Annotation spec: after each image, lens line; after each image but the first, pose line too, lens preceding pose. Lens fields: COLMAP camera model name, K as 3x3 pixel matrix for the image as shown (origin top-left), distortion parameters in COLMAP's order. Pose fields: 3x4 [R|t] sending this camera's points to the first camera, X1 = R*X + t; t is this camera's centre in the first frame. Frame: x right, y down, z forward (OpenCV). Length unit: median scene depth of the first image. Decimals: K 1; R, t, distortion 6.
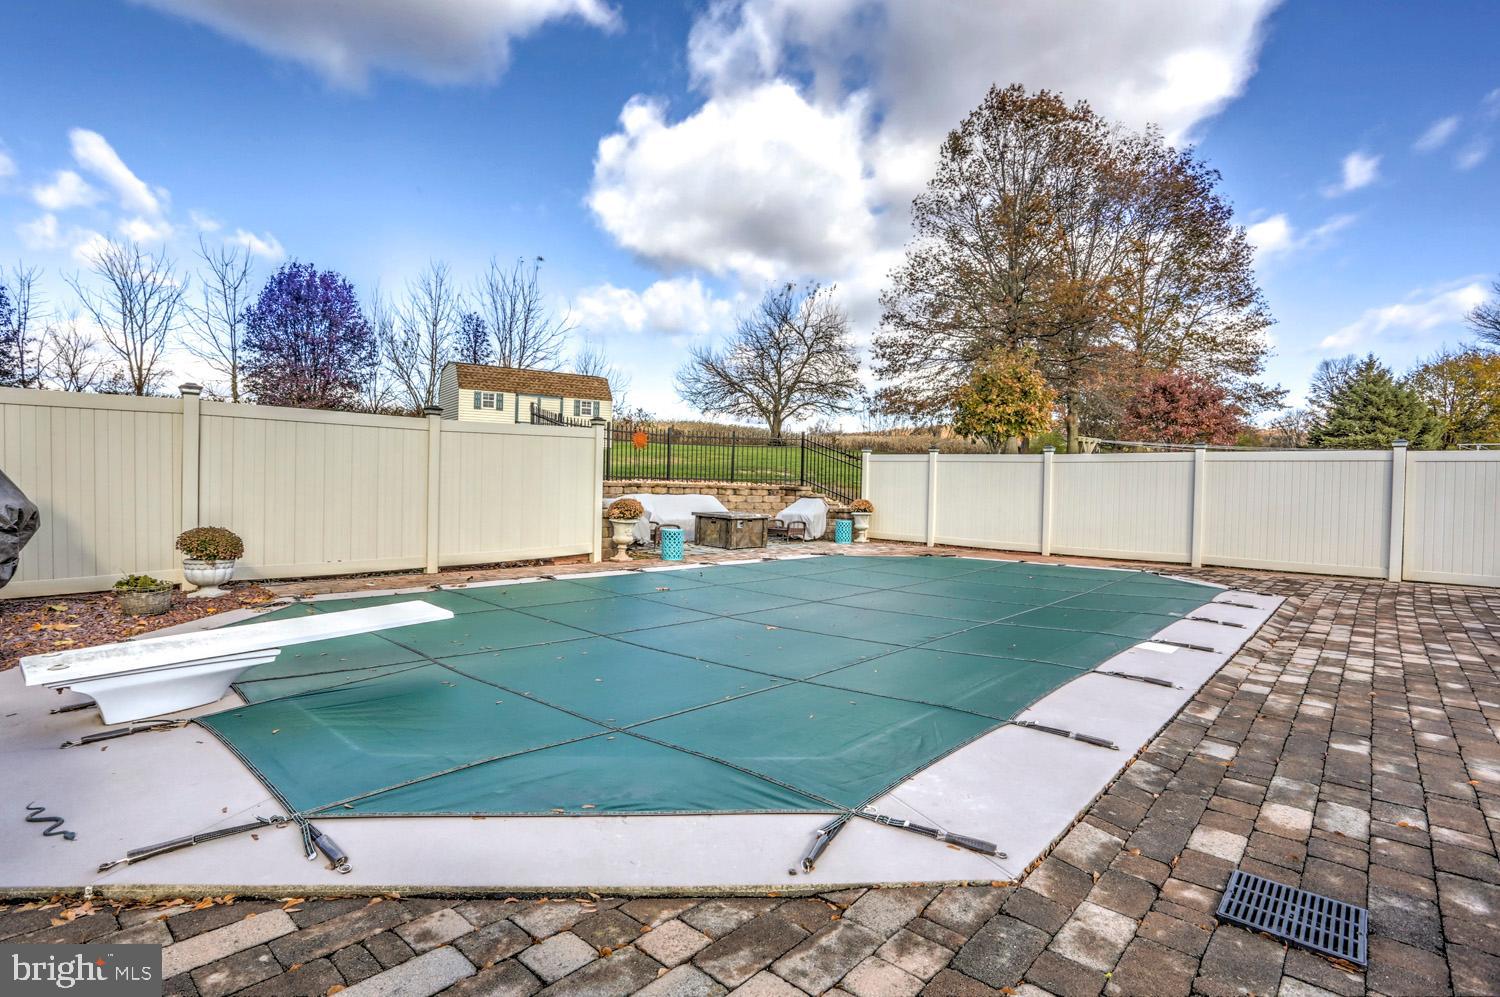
lens RADIAL K [[731.1, 0, 746.0], [0, 731.1, 500.1], [0, 0, 1]] dist [-0.074720, 0.033681]
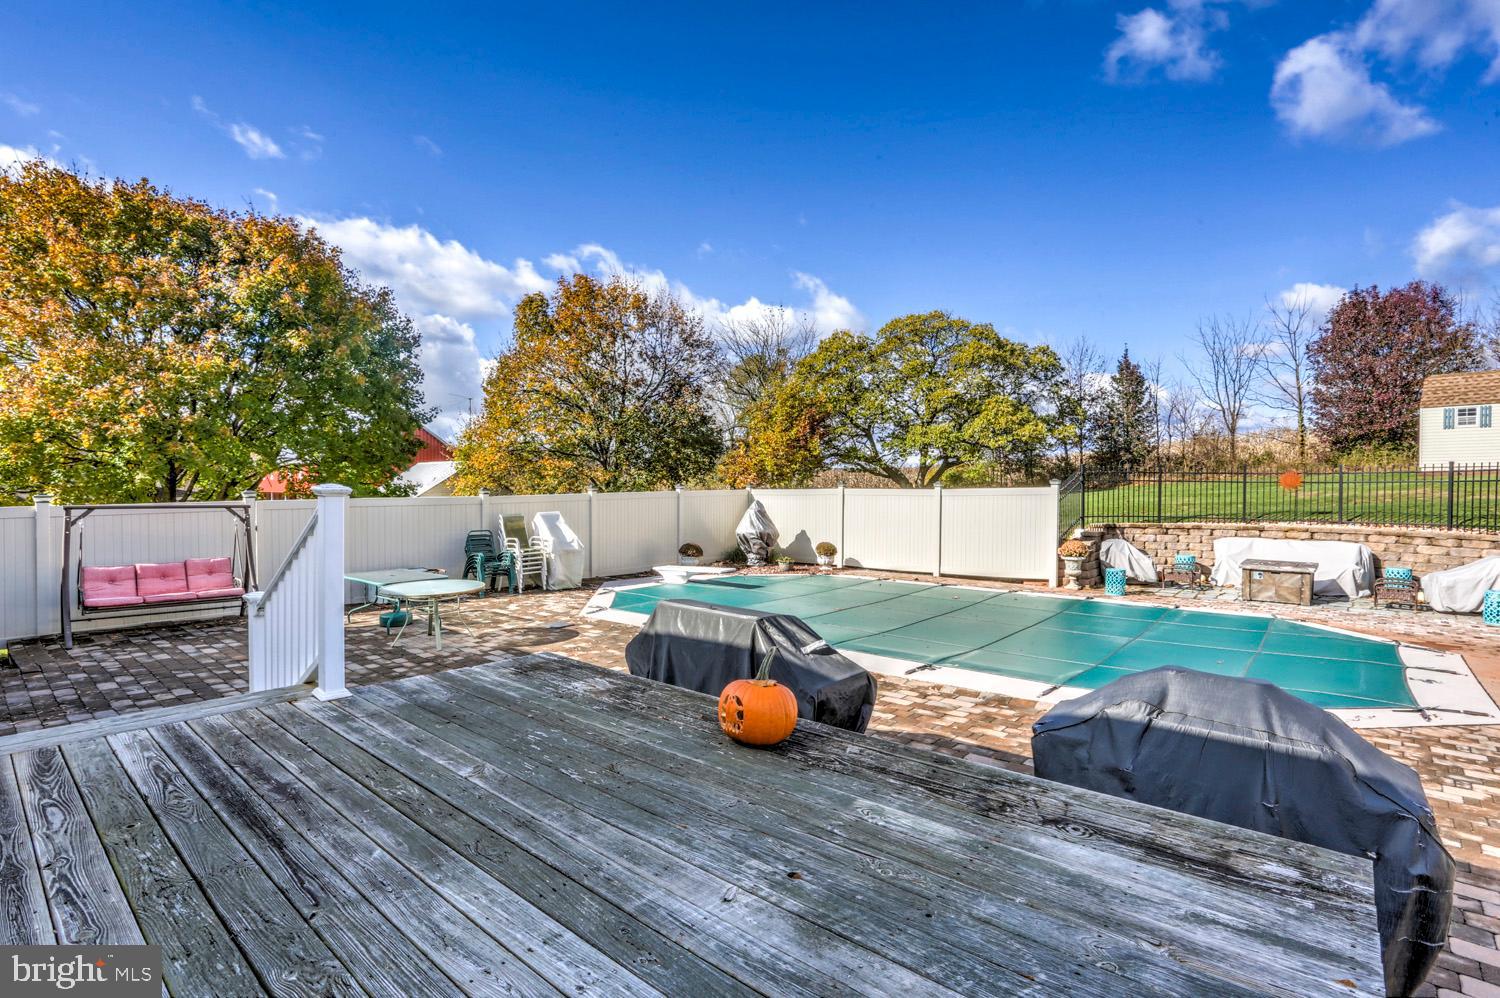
lens RADIAL K [[731.1, 0, 746.0], [0, 731.1, 500.6], [0, 0, 1]] dist [-0.074720, 0.033681]
pose [[0.031157, -0.001839, -0.999513, 0.412168], [-0.023108, 0.999730, -0.002560, -0.020943], [0.999247, 0.023176, 0.031106, 0.153229]]
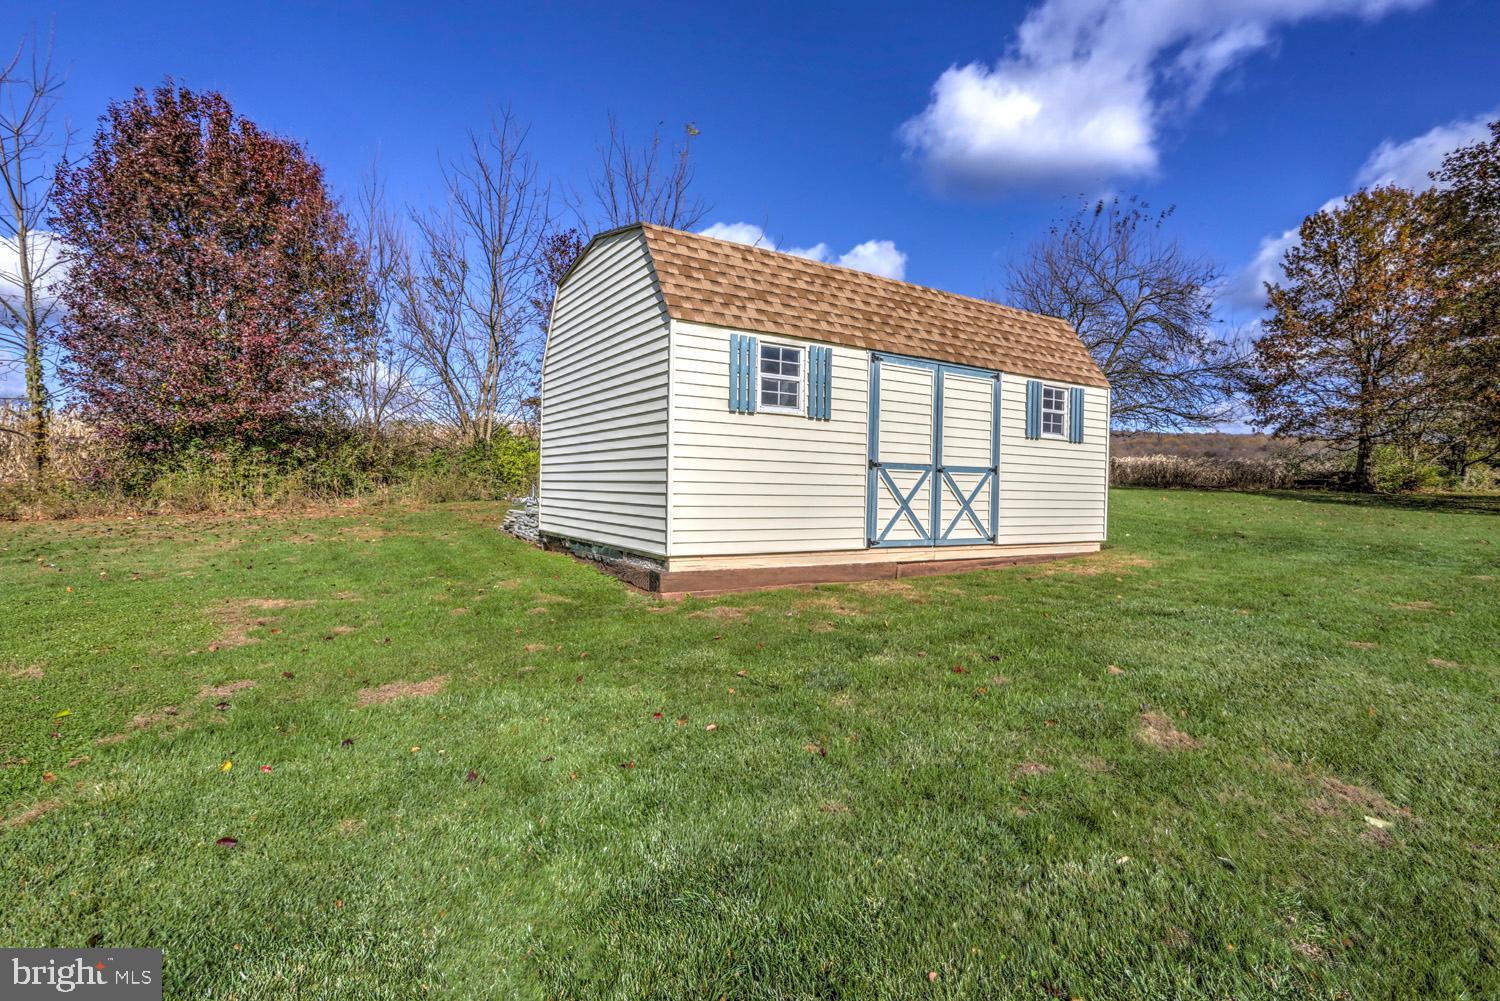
lens RADIAL K [[731.1, 0, 746.0], [0, 731.1, 502.1], [0, 0, 1]] dist [-0.074720, 0.033681]
pose [[0.998985, -0.011788, -0.043477, -0.351991], [0.011000, 0.999772, -0.018321, -0.092061], [0.043683, 0.017825, 0.998886, 0.754929]]
